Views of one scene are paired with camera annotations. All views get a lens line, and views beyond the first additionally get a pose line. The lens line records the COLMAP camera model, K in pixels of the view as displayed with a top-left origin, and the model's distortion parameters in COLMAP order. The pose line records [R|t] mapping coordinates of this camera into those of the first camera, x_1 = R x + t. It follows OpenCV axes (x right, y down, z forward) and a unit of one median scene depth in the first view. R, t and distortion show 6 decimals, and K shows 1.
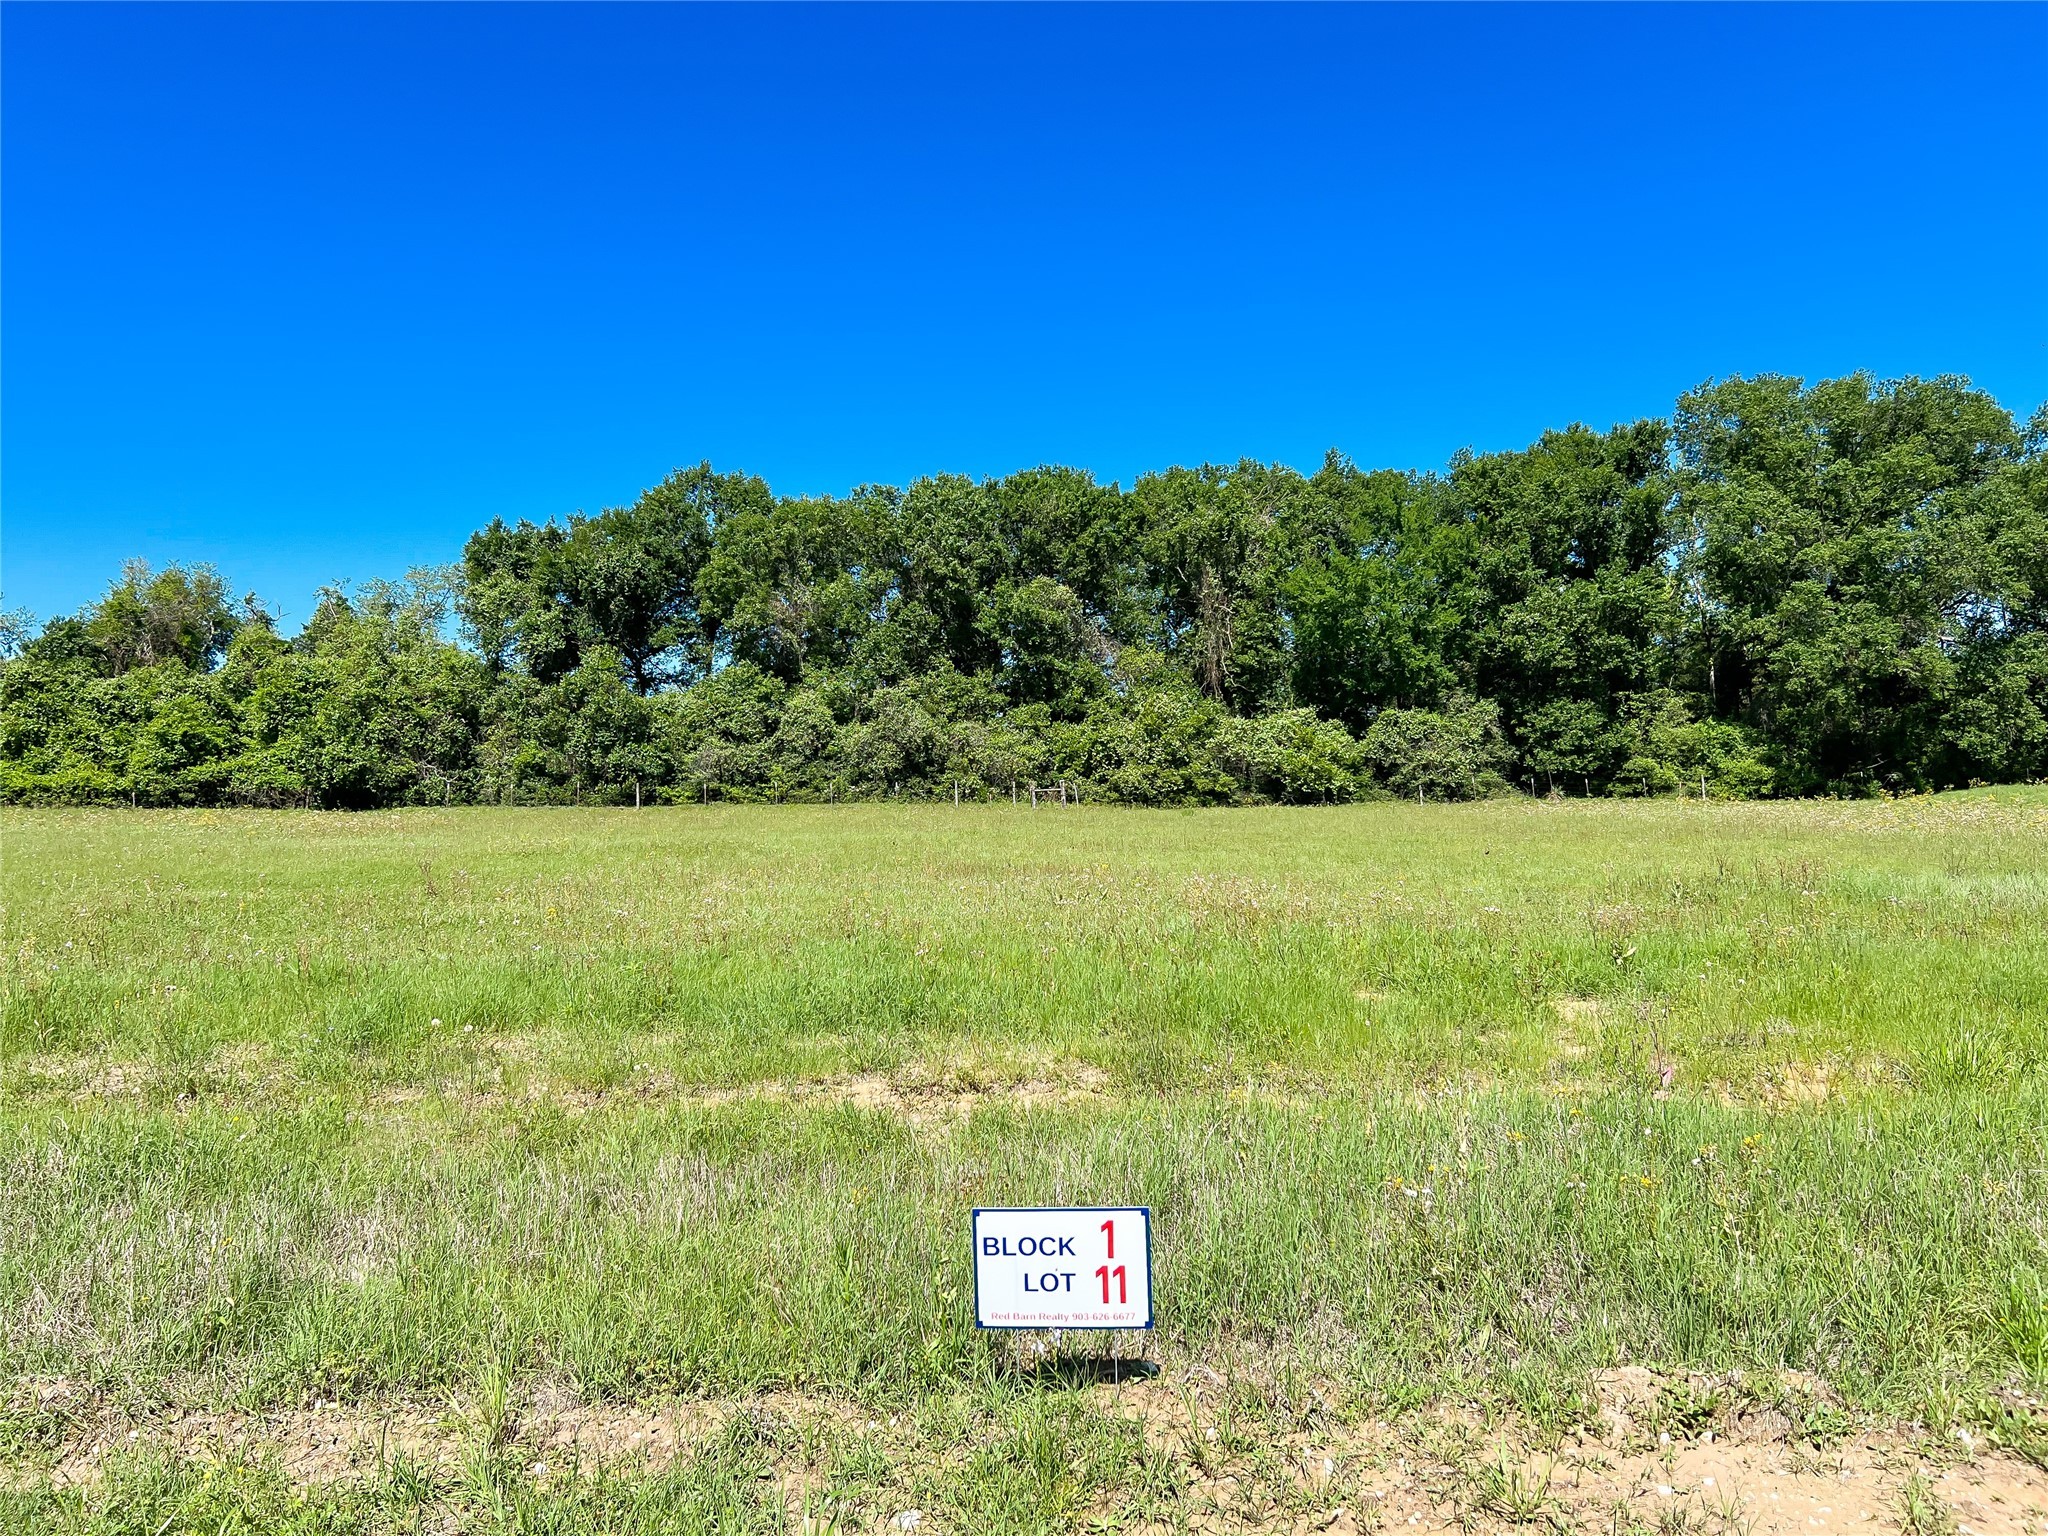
lens RADIAL K [[1527.9, 0, 1023.4], [0, 1527.9, 779.1], [0, 0, 1]] dist [0.094440, -0.081150]
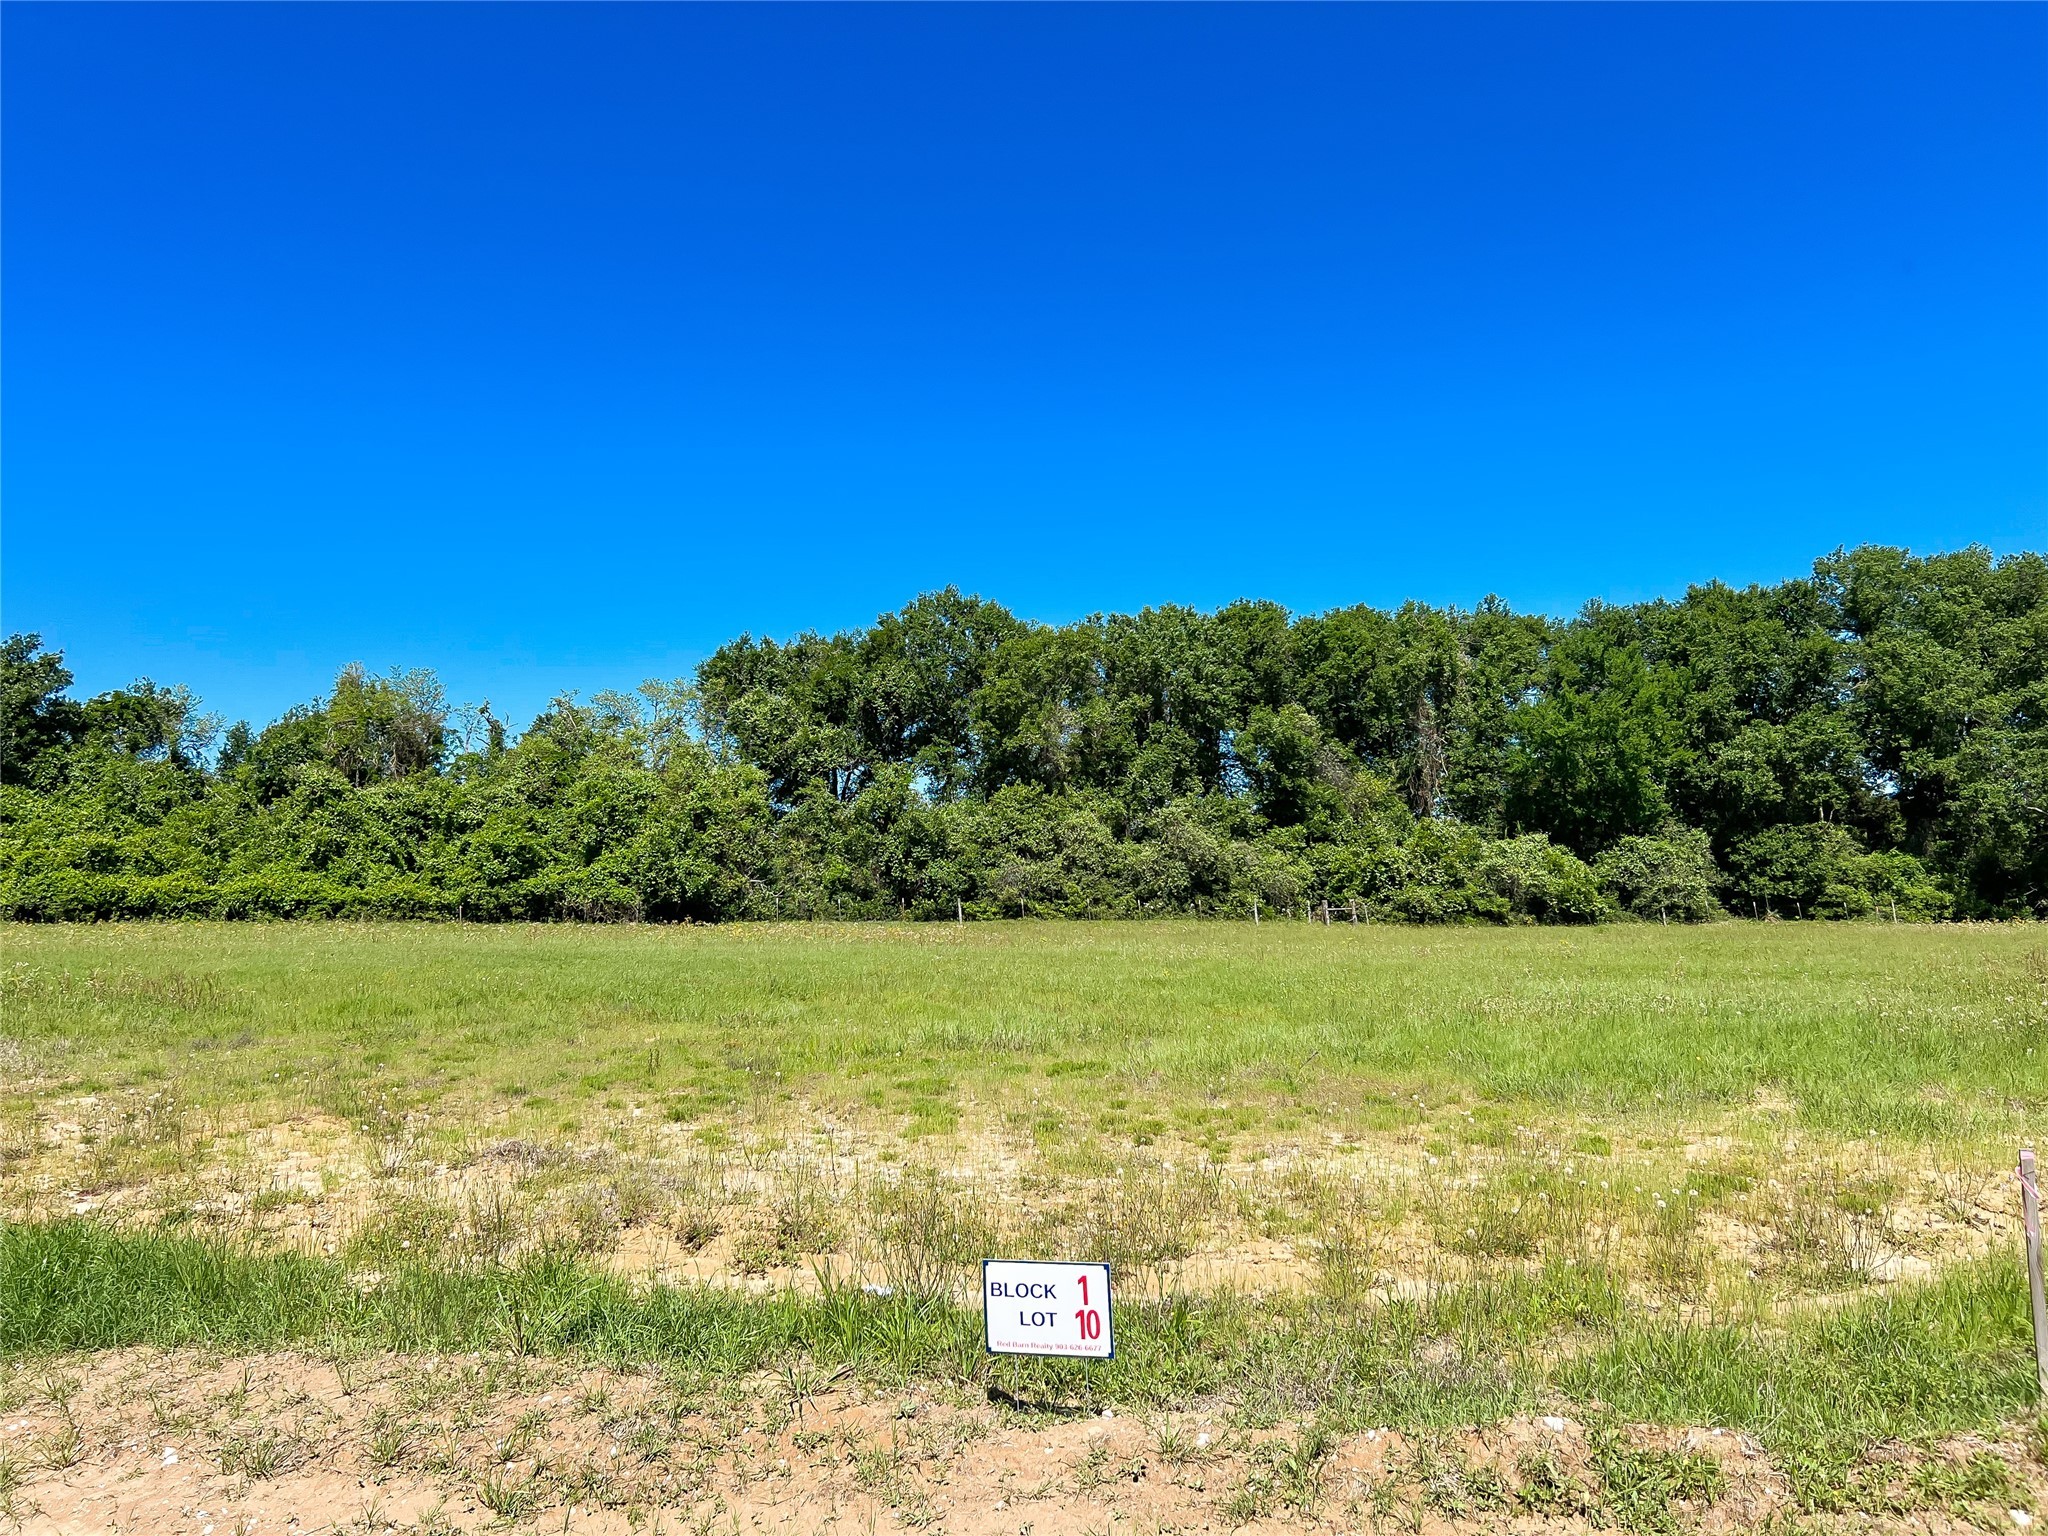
lens RADIAL K [[1527.9, 0, 1015.6], [0, 1527.9, 781.7], [0, 0, 1]] dist [0.094440, -0.081150]
pose [[0.986853, 0.018707, 0.160535, -0.357880], [-0.005897, 0.996785, -0.079906, 0.005706], [-0.161514, 0.077909, 0.983790, 0.001115]]
